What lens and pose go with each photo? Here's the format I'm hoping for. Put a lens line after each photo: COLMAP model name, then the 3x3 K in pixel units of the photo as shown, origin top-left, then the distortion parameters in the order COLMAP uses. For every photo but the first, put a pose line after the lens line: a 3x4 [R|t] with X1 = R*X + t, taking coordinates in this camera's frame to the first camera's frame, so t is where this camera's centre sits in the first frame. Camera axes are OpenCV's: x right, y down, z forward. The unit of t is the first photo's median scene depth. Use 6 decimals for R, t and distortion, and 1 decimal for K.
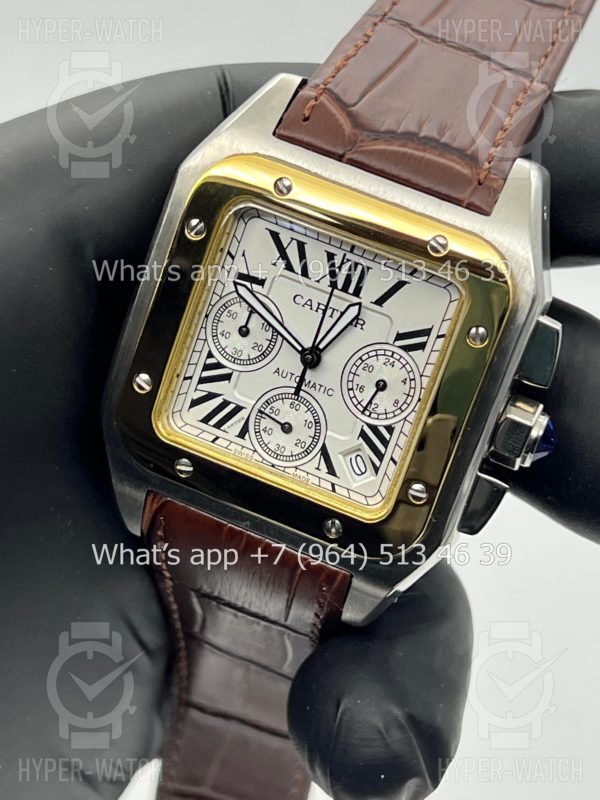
lens RADIAL K [[1847.0, 0, 287.4], [0, 1847.0, 400.8], [0, 0, 1]] dist [0.325263, -0.353728]
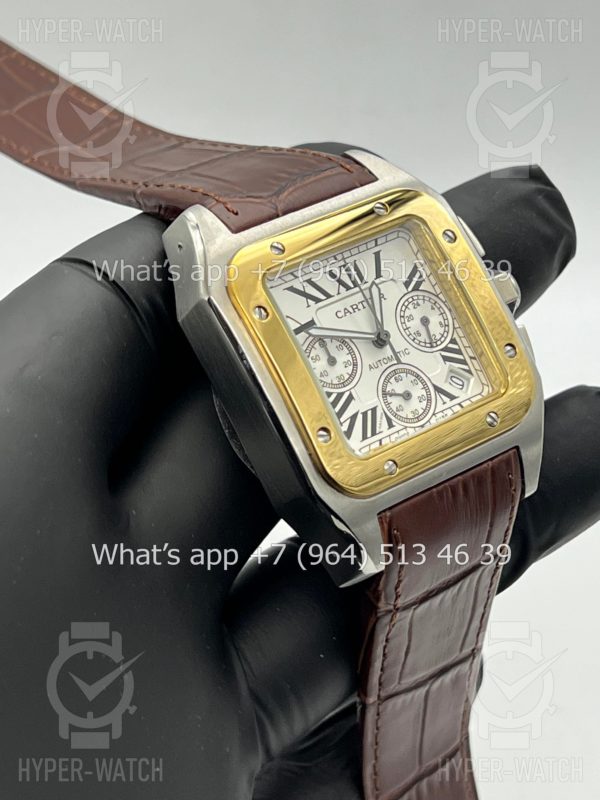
lens RADIAL K [[1847.0, 0, 287.4], [0, 1847.0, 400.8], [0, 0, 1]] dist [0.325263, -0.353728]
pose [[0.482144, -0.544200, 0.686574, -0.886425], [0.749858, 0.661595, -0.002184, -0.040091], [-0.453045, 0.515886, 0.727057, 0.152307]]
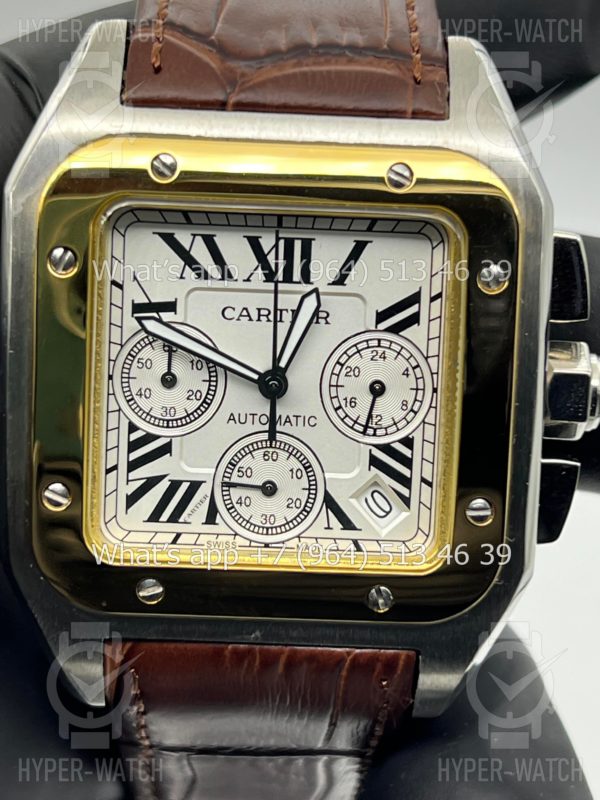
lens RADIAL K [[1847.0, 0, 287.4], [0, 1847.0, 400.8], [0, 0, 1]] dist [0.325263, -0.353728]
pose [[0.925804, -0.323088, 0.196218, -0.124522], [0.327658, 0.944747, 0.009626, -0.022280], [-0.188487, 0.055381, 0.980513, 0.297239]]
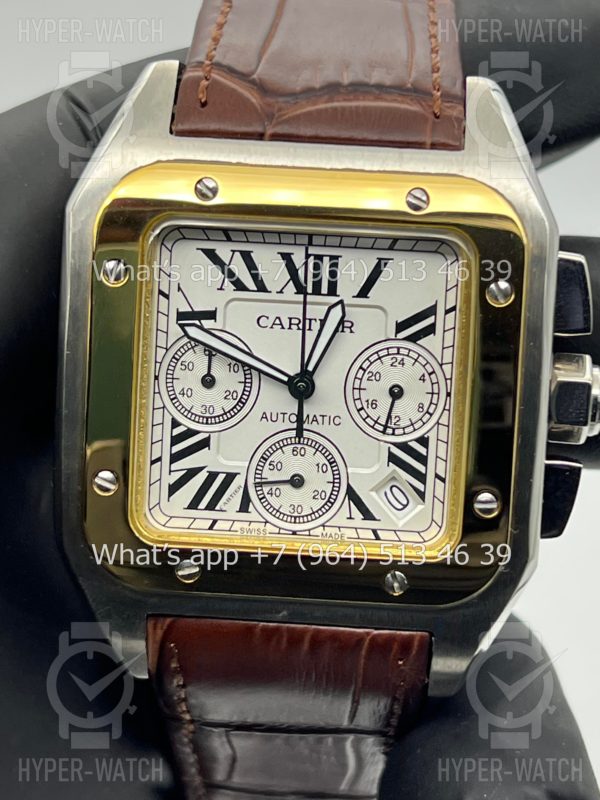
lens RADIAL K [[1847.0, 0, 287.4], [0, 1847.0, 400.8], [0, 0, 1]] dist [0.325263, -0.353728]
pose [[0.941804, -0.299446, 0.152765, -0.116022], [0.309347, 0.949873, -0.045223, 0.016672], [-0.131565, 0.089848, 0.987227, 0.217671]]
